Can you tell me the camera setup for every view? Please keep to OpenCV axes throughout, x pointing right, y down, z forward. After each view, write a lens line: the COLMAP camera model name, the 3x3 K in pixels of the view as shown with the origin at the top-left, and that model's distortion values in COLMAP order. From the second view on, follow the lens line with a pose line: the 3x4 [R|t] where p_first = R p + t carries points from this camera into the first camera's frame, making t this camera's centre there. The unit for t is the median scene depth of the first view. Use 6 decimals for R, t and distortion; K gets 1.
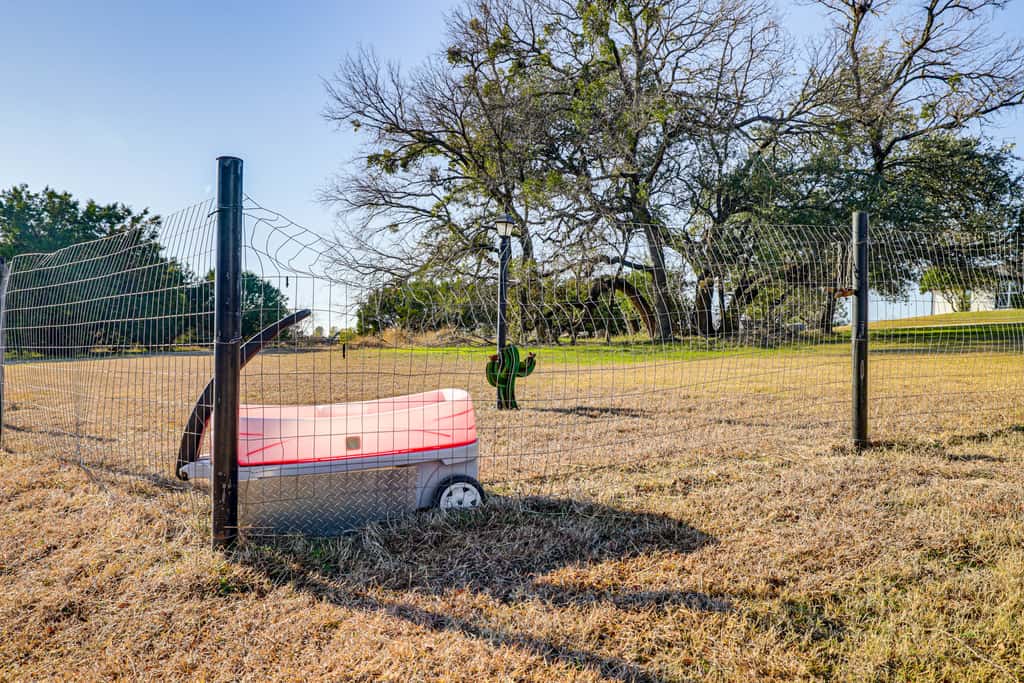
lens RADIAL K [[794.2, 0, 512.0], [0, 794.2, 341.5], [0, 0, 1]] dist [0.091904, -0.003848]
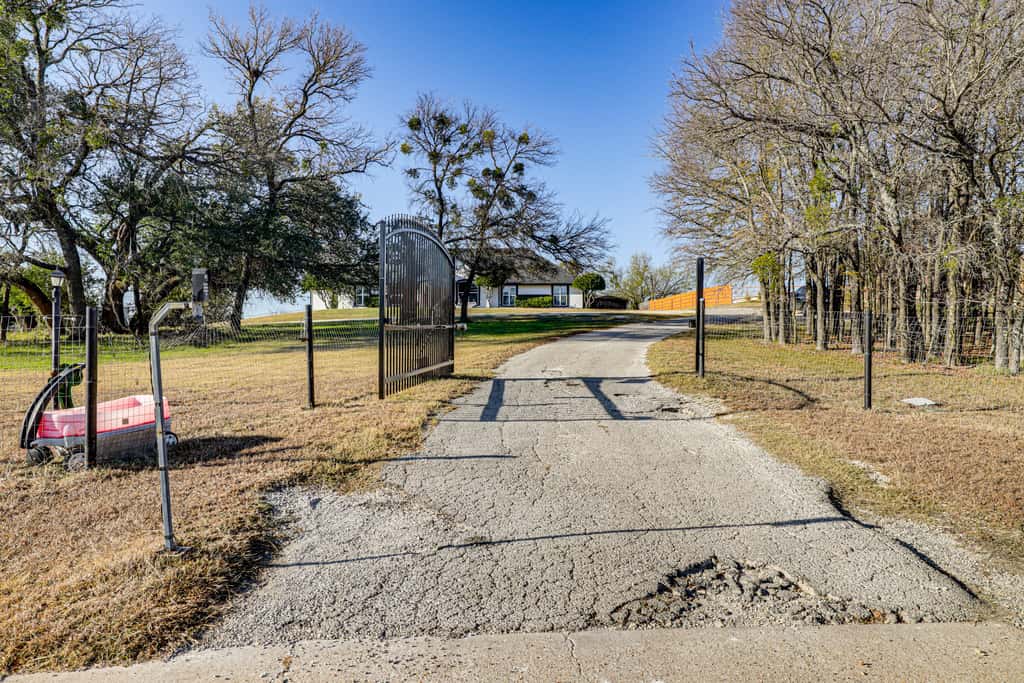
lens RADIAL K [[837.9, 0, 512.0], [0, 837.9, 341.5], [0, 0, 1]] dist [-0.009272, -0.005788]
pose [[0.751204, -0.035930, 0.659092, -0.131436], [0.024047, 0.999344, 0.027071, -0.019646], [-0.659632, -0.004487, 0.751575, -0.216113]]
